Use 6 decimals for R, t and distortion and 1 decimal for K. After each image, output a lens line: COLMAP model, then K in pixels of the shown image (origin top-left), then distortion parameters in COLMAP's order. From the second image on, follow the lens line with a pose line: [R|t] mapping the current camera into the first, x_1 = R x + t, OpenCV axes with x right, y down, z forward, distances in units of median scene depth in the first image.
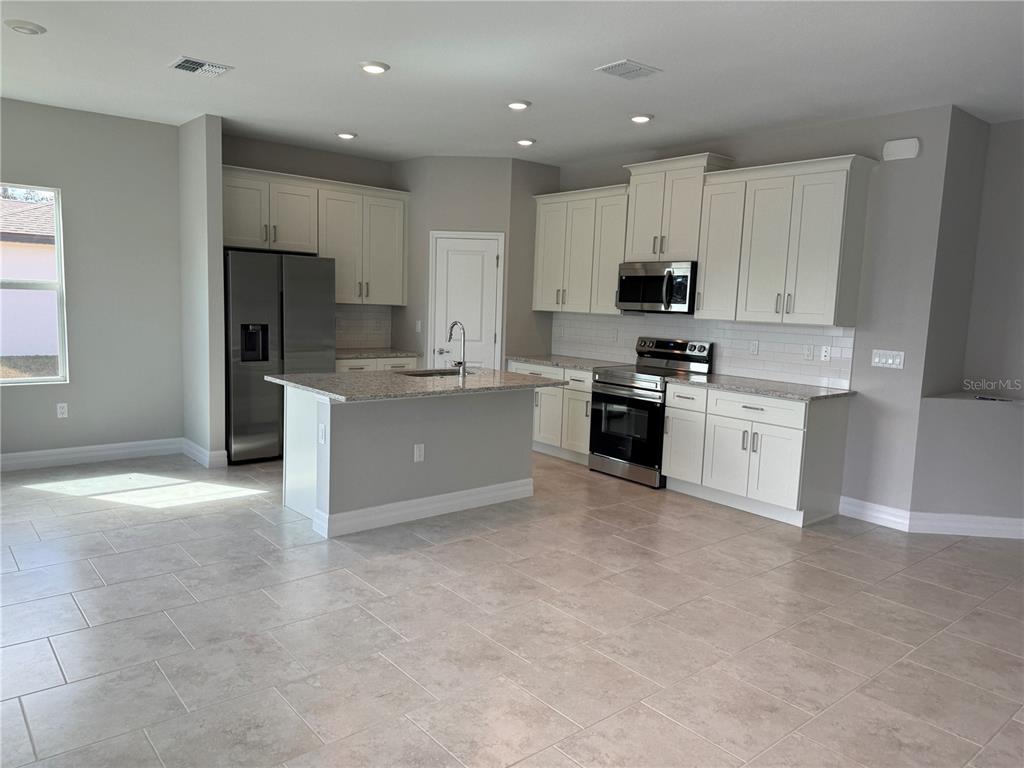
lens RADIAL K [[723.8, 0, 505.0], [0, 723.8, 383.6], [0, 0, 1]] dist [0.058042, -0.078693]
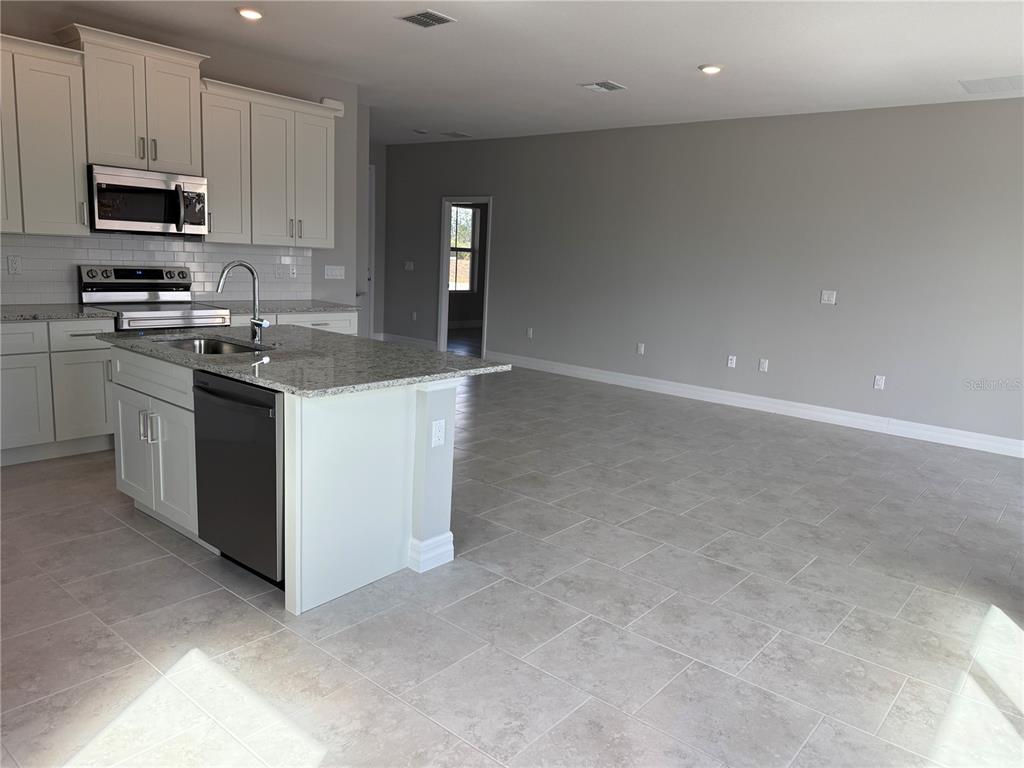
lens RADIAL K [[723.8, 0, 505.0], [0, 723.8, 383.6], [0, 0, 1]] dist [0.058042, -0.078693]
pose [[-0.179663, -0.216768, 0.959548, -0.732769], [0.058920, 0.971298, 0.230455, -0.107880], [-0.981962, 0.097941, -0.161734, 0.815121]]
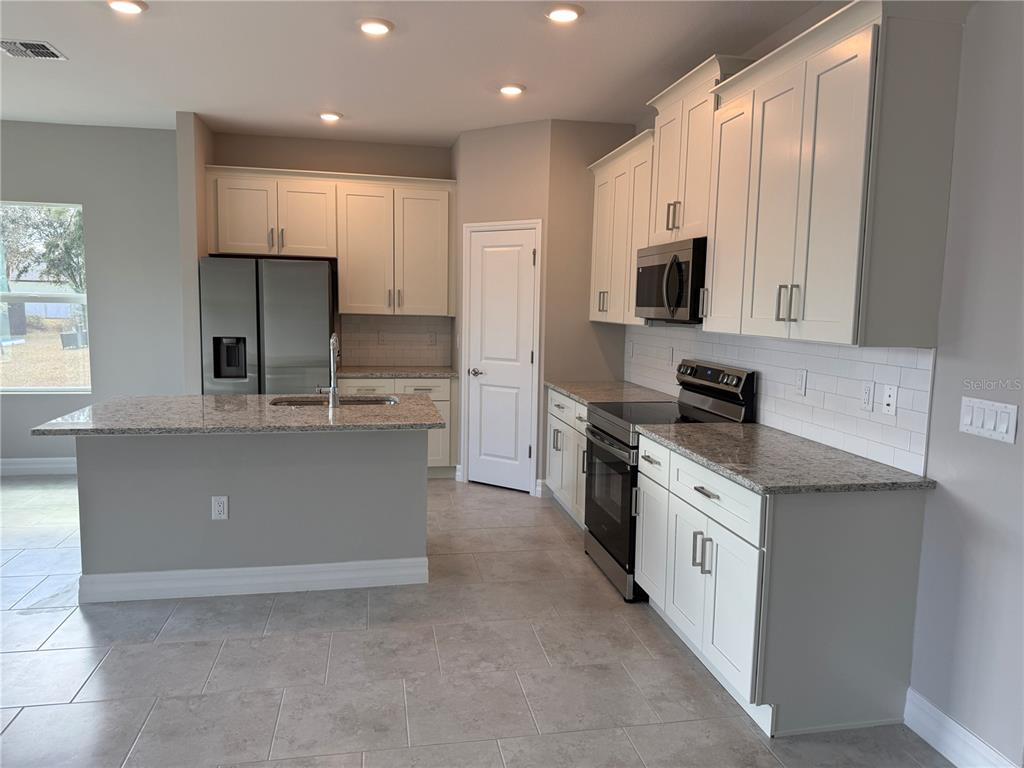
lens RADIAL K [[726.0, 0, 512.0], [0, 726.0, 384.0], [0, 0, 1]] dist [-0.002545, -0.005357]
pose [[0.877446, 0.035849, -0.478334, 0.422232], [-0.046512, 0.998863, -0.010460, -0.032517], [0.477416, 0.031427, 0.878115, 0.405074]]
